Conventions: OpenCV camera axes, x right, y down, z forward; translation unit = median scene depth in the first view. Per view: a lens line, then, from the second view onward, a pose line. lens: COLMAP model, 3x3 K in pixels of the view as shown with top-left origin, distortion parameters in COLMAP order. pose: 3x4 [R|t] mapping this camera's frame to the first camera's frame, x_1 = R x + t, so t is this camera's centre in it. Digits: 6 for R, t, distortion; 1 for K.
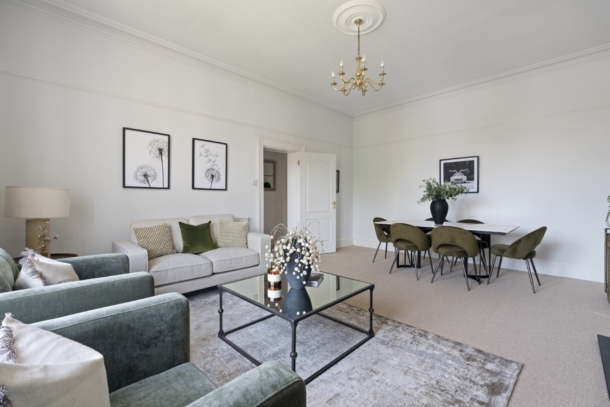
lens RADIAL K [[271.7, 0, 306.0], [0, 271.7, 199.4], [0, 0, 1]] dist [-0.001515, -0.000119]
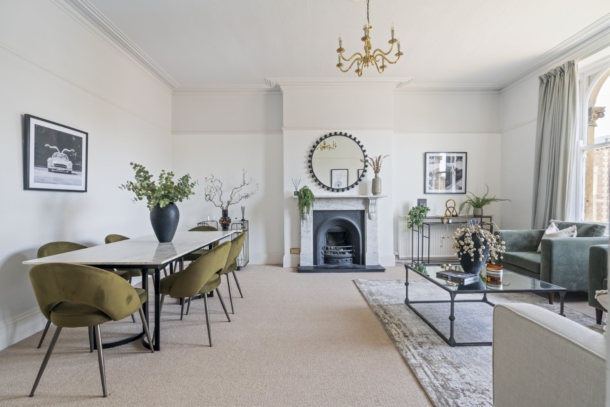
lens RADIAL K [[271.7, 0, 305.1], [0, 271.7, 206.5], [0, 0, 1]] dist [-0.001515, -0.000119]
pose [[-0.705890, -0.015730, 0.708147, -0.157707], [0.003696, 0.999658, 0.025890, -0.005903], [-0.708312, 0.020893, -0.705591, 1.083638]]
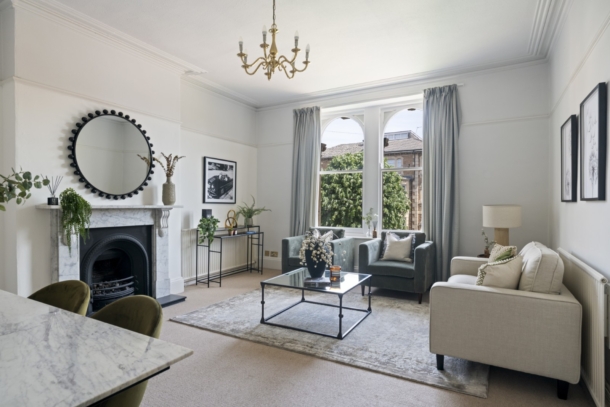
lens RADIAL K [[339.0, 0, 302.6], [0, 339.0, 207.9], [0, 0, 1]] dist [-0.007381, -0.000124]
pose [[-0.966748, -0.008570, -0.255589, 0.224163], [-0.012102, 0.999852, 0.012250, -0.027877], [0.255446, 0.014936, -0.966708, 1.217762]]
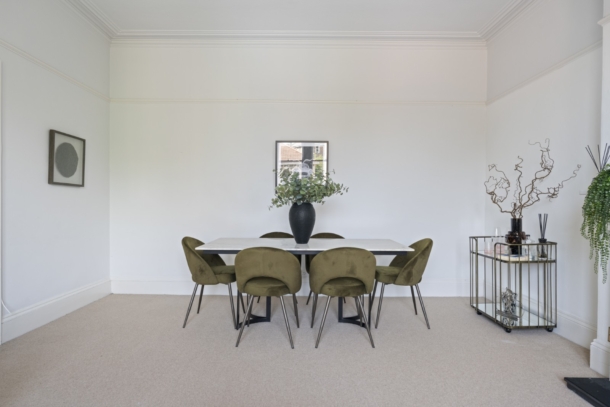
lens RADIAL K [[375.1, 0, 307.2], [0, 375.1, 206.7], [0, 0, 1]] dist [0.009188, 0.001819]
pose [[0.700201, 0.001129, 0.713945, -0.091945], [-0.004825, 0.999983, 0.003151, 0.005869], [-0.713930, -0.005651, 0.700195, 0.360600]]
